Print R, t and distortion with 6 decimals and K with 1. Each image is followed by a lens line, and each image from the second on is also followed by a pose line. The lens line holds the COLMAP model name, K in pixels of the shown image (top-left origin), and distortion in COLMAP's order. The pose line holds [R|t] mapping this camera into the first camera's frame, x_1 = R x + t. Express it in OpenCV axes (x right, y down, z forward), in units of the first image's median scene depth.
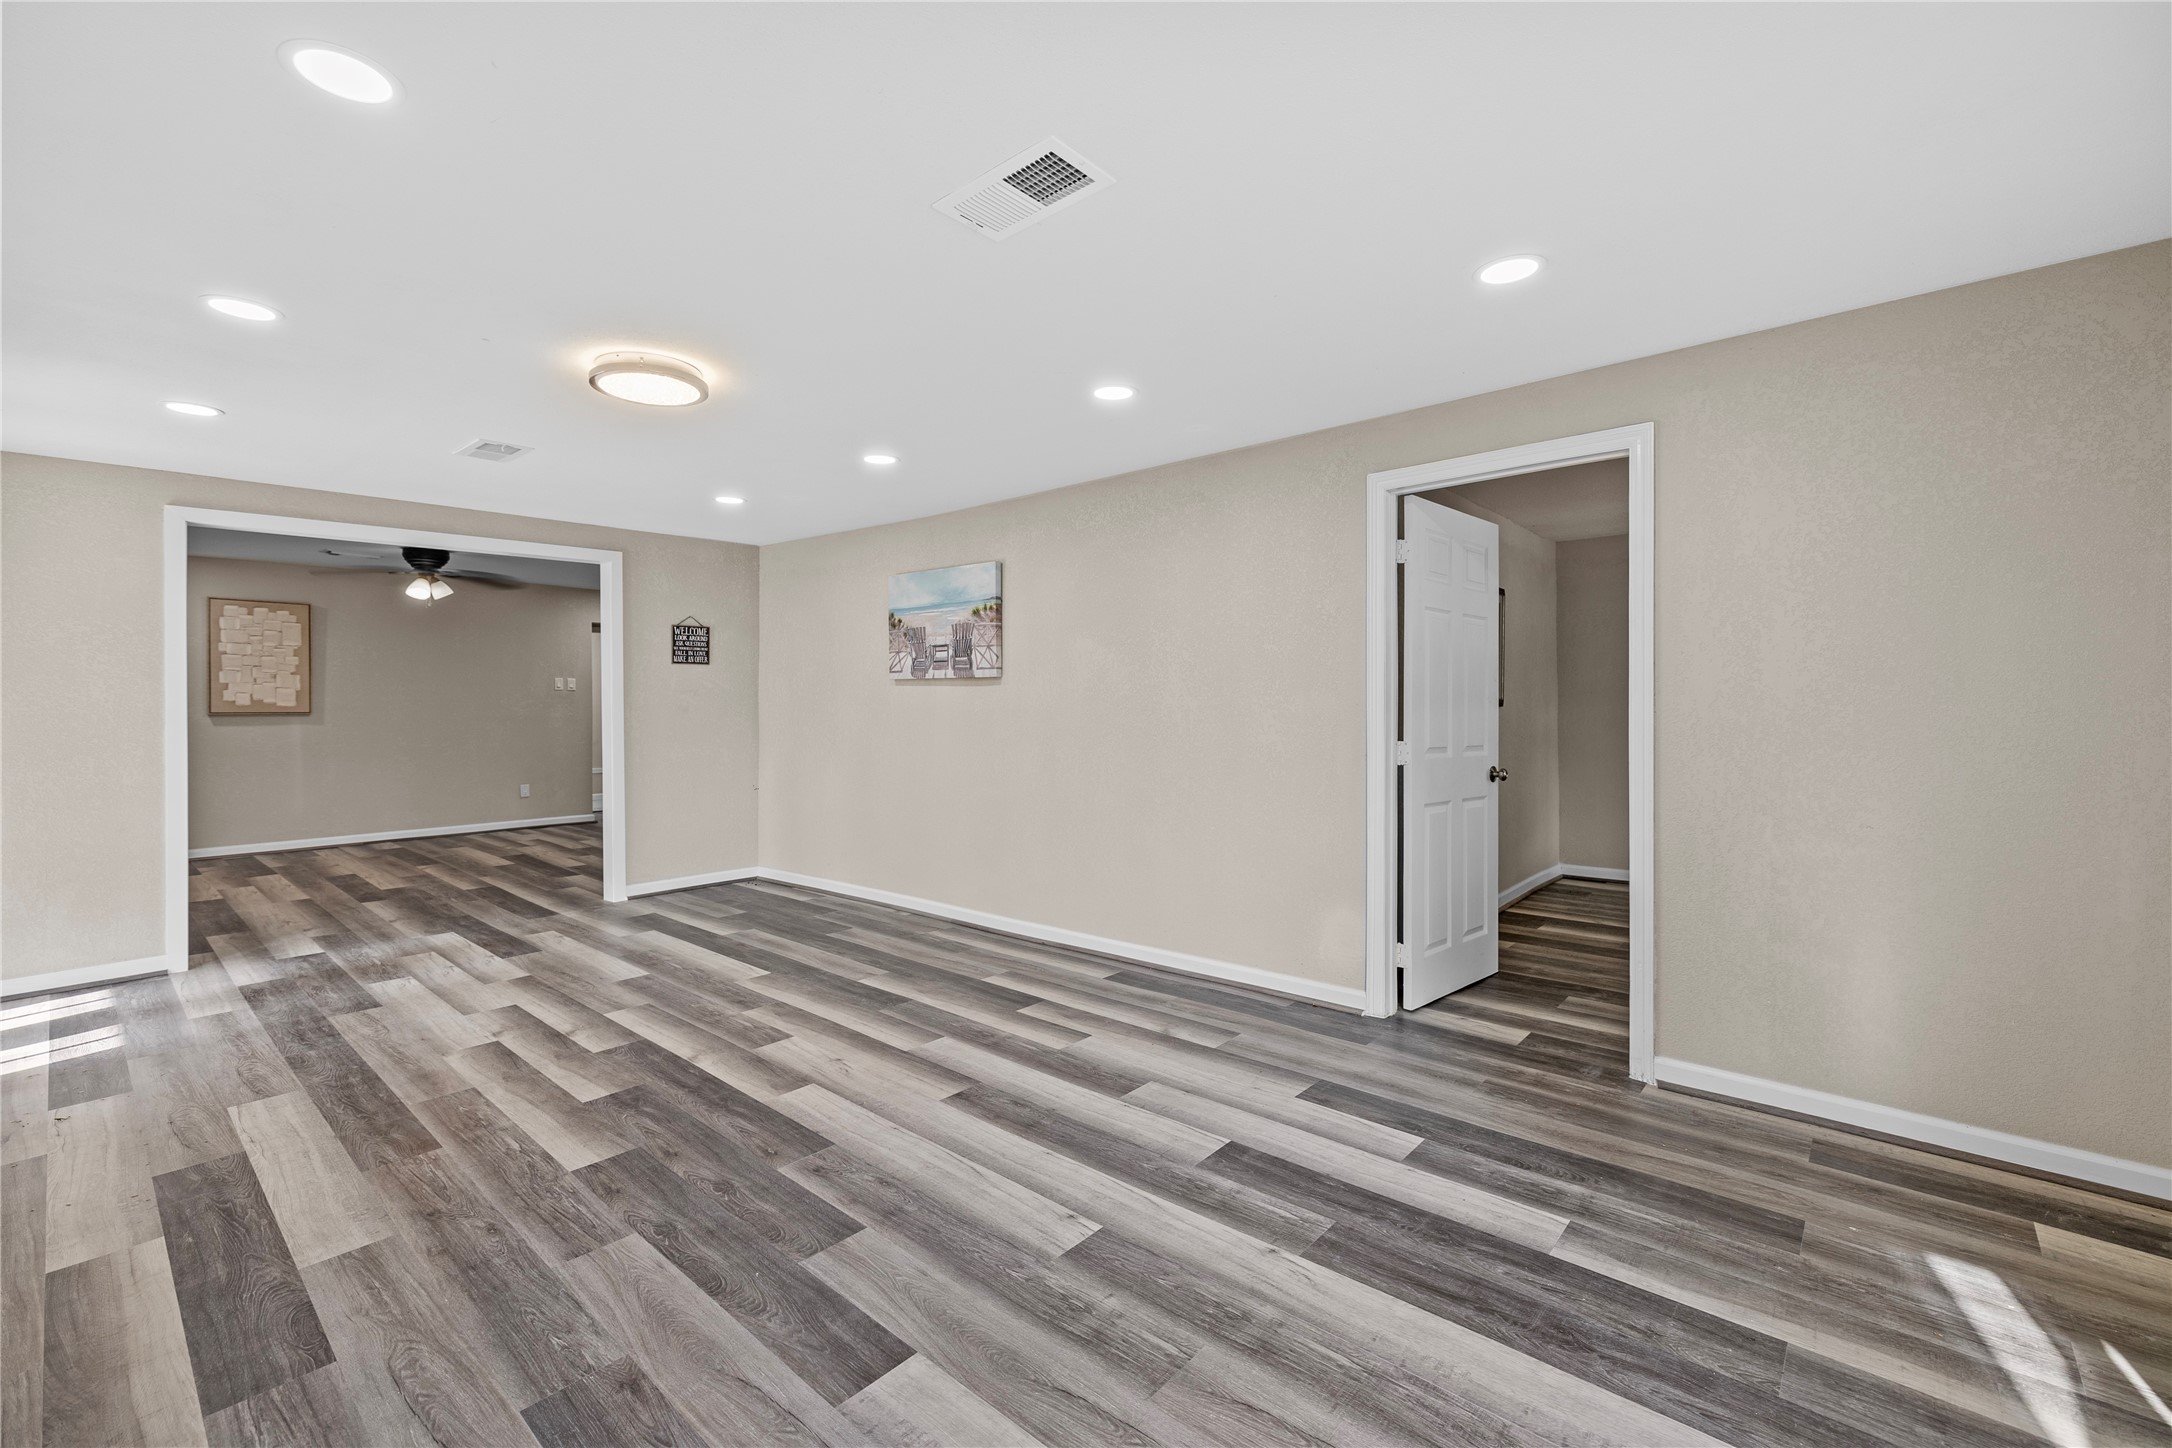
lens RADIAL K [[917.0, 0, 1079.8], [0, 917.0, 691.7], [0, 0, 1]] dist [0.001510, 0.000318]
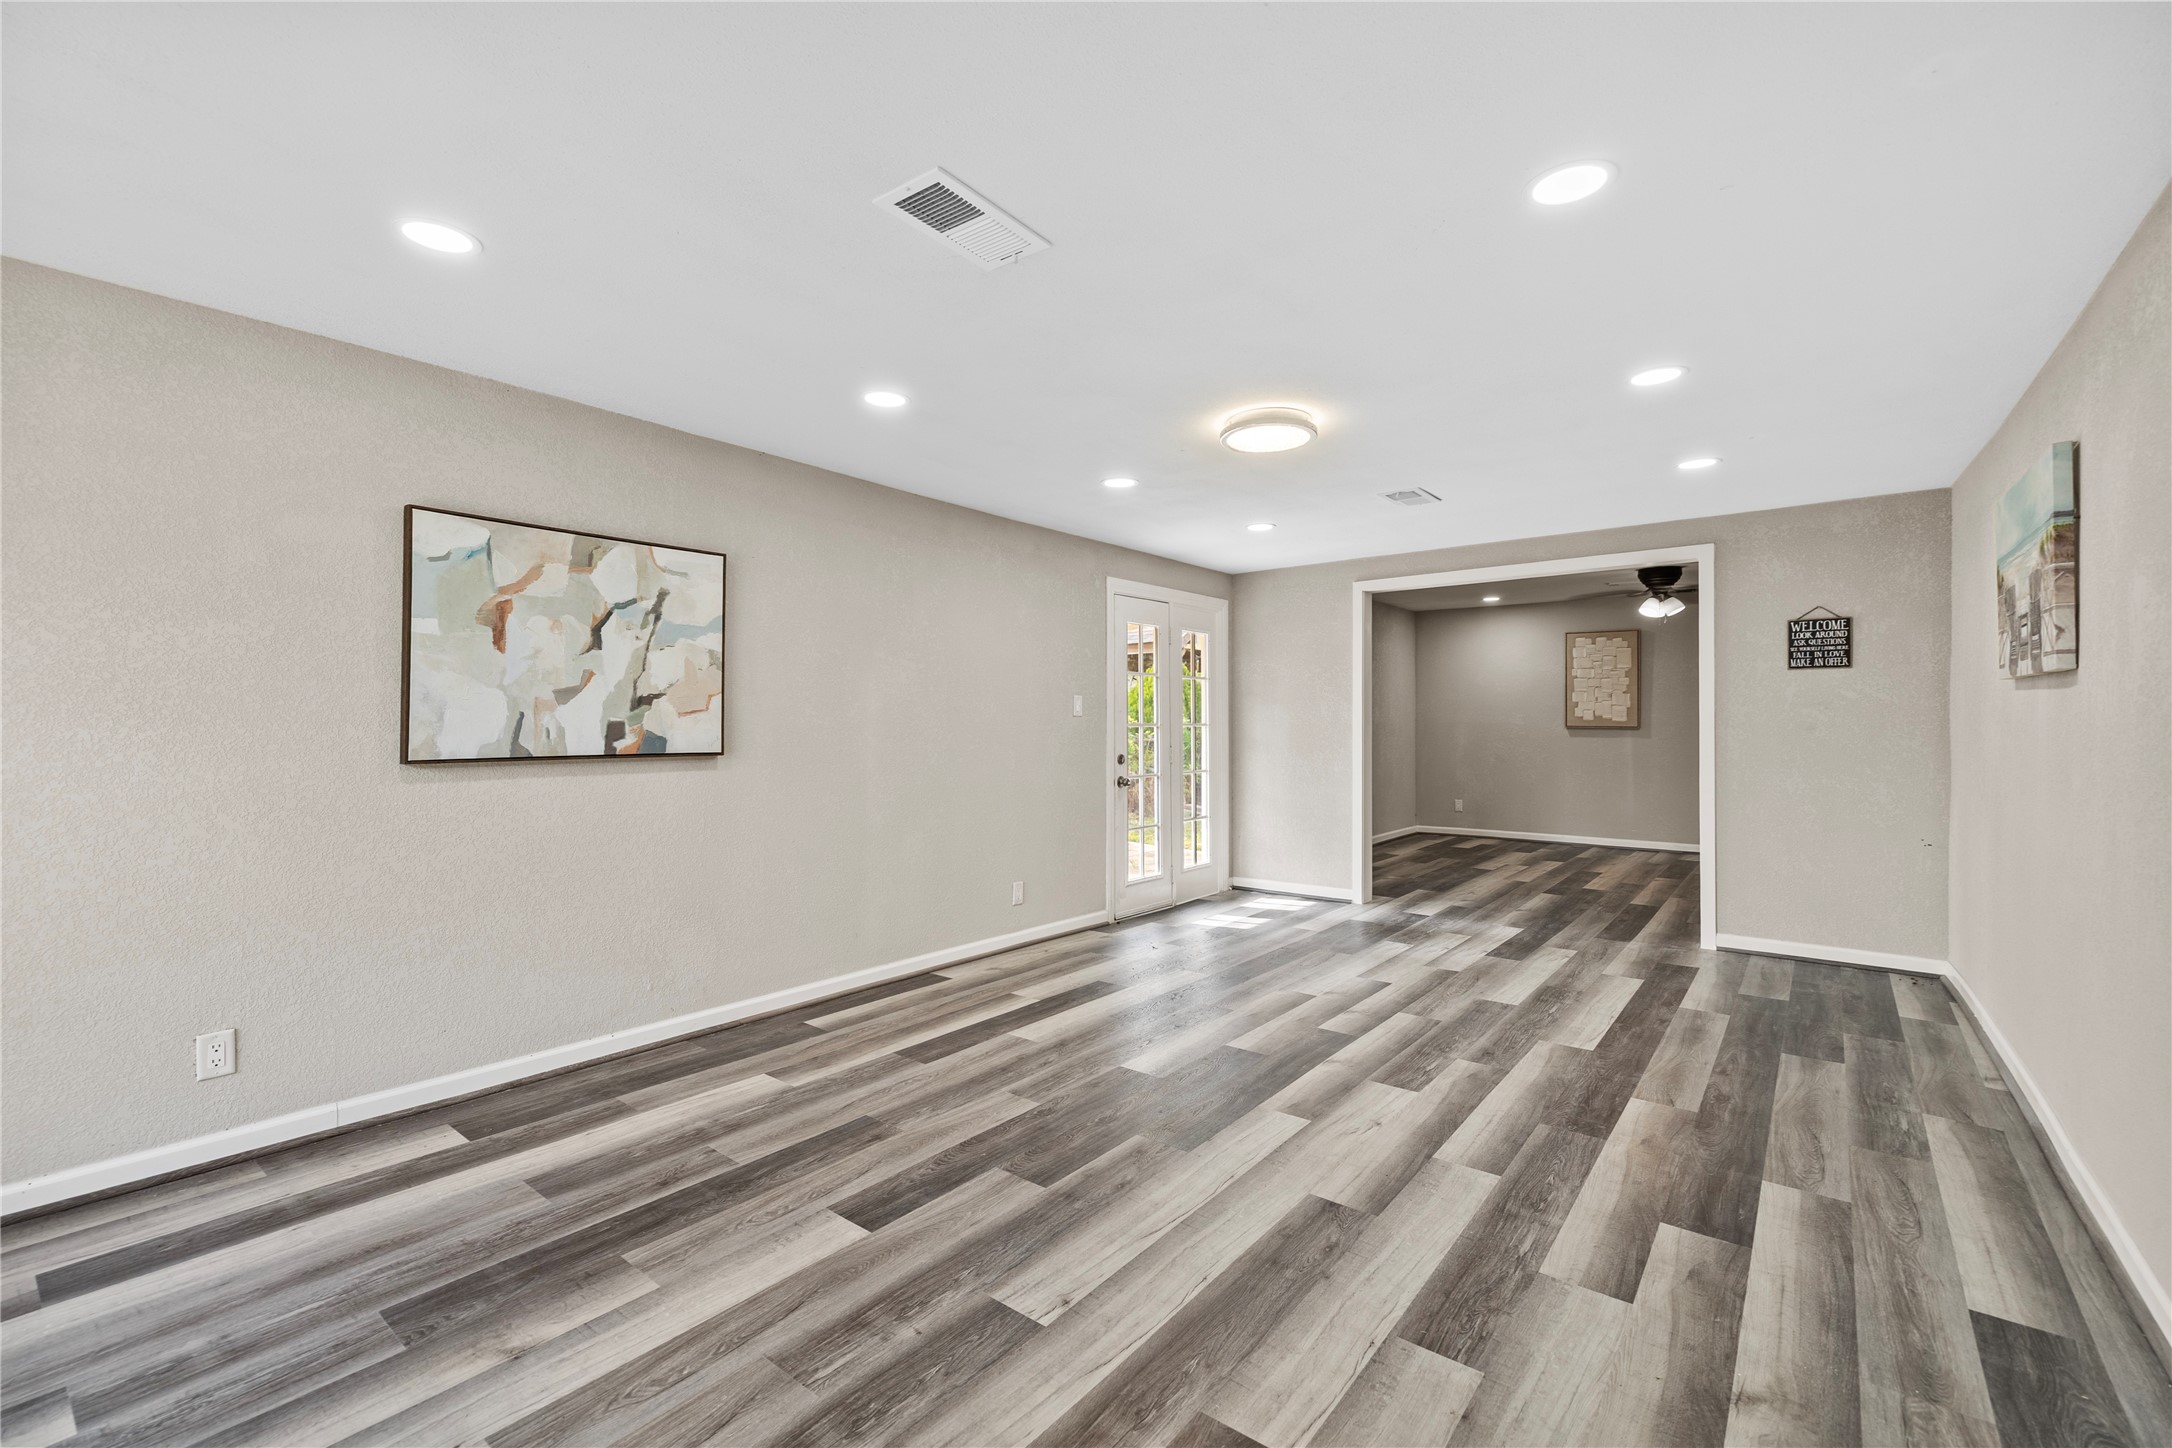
lens RADIAL K [[922.1, 0, 1090.9], [0, 922.1, 711.2], [0, 0, 1]] dist [0.001326, 0.000298]
pose [[0.053059, -0.005499, -0.998576, 0.459681], [0.010048, 0.999937, -0.004973, 0.004671], [0.998541, -0.009770, 0.053111, 0.513368]]
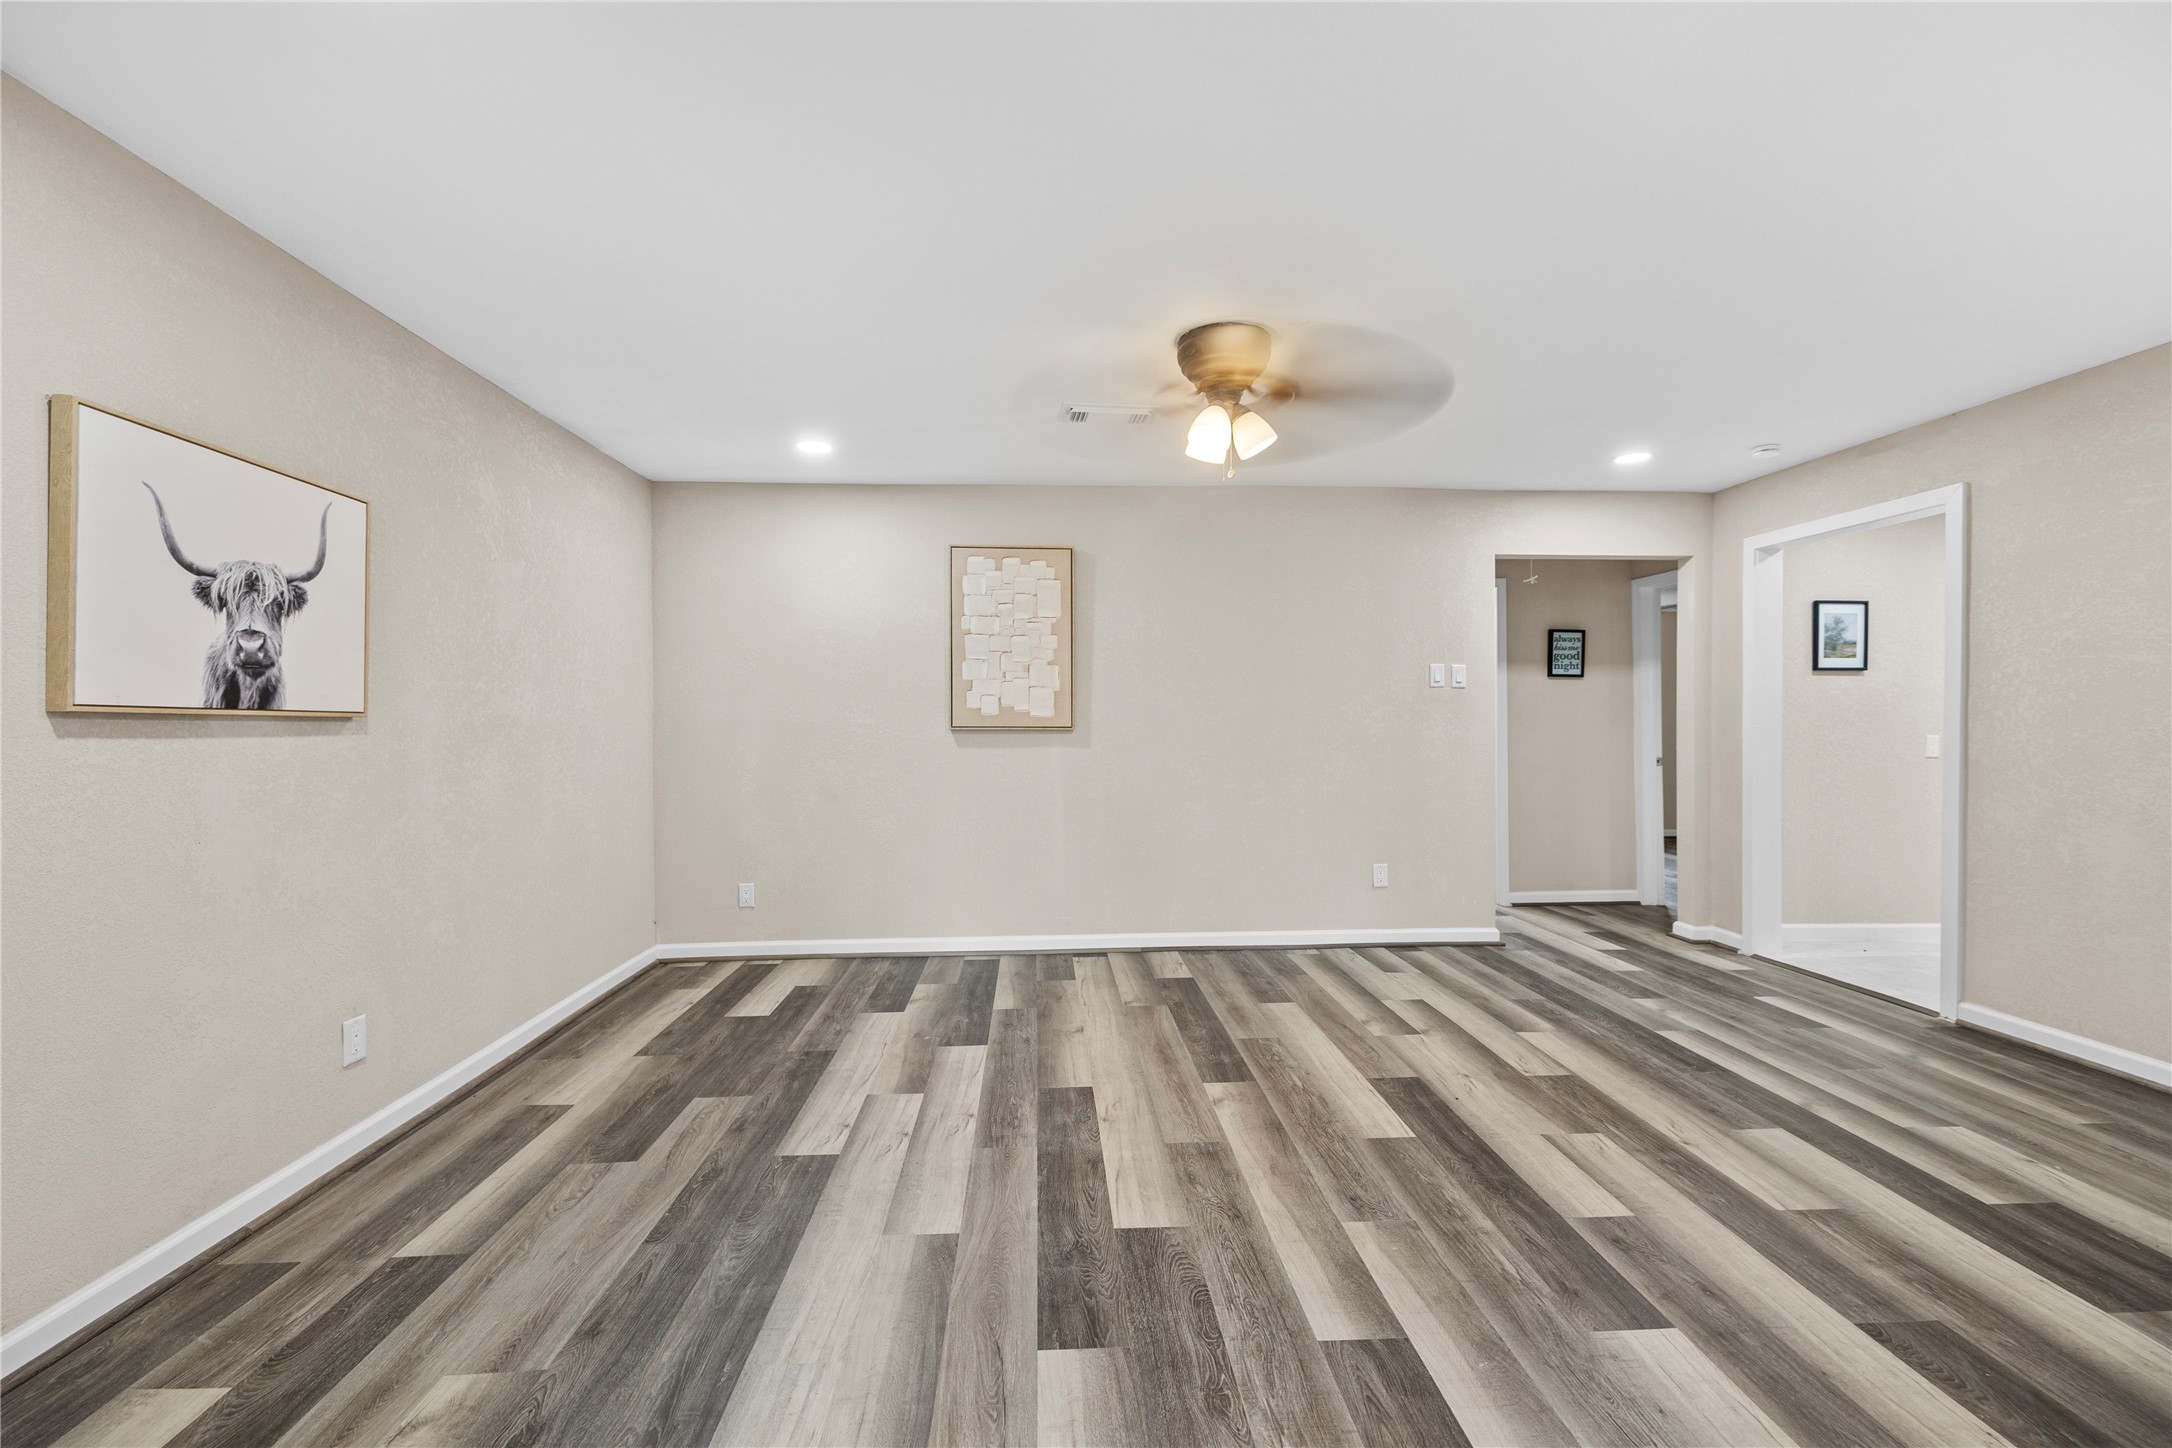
lens RADIAL K [[917.6, 0, 1086.9], [0, 917.6, 722.2], [0, 0, 1]] dist [0.001443, 0.000225]
pose [[0.703135, 0.001839, -0.711054, -0.752083], [0.012483, 0.999811, 0.014930, 0.019672], [0.710947, -0.019374, 0.702979, 1.085528]]
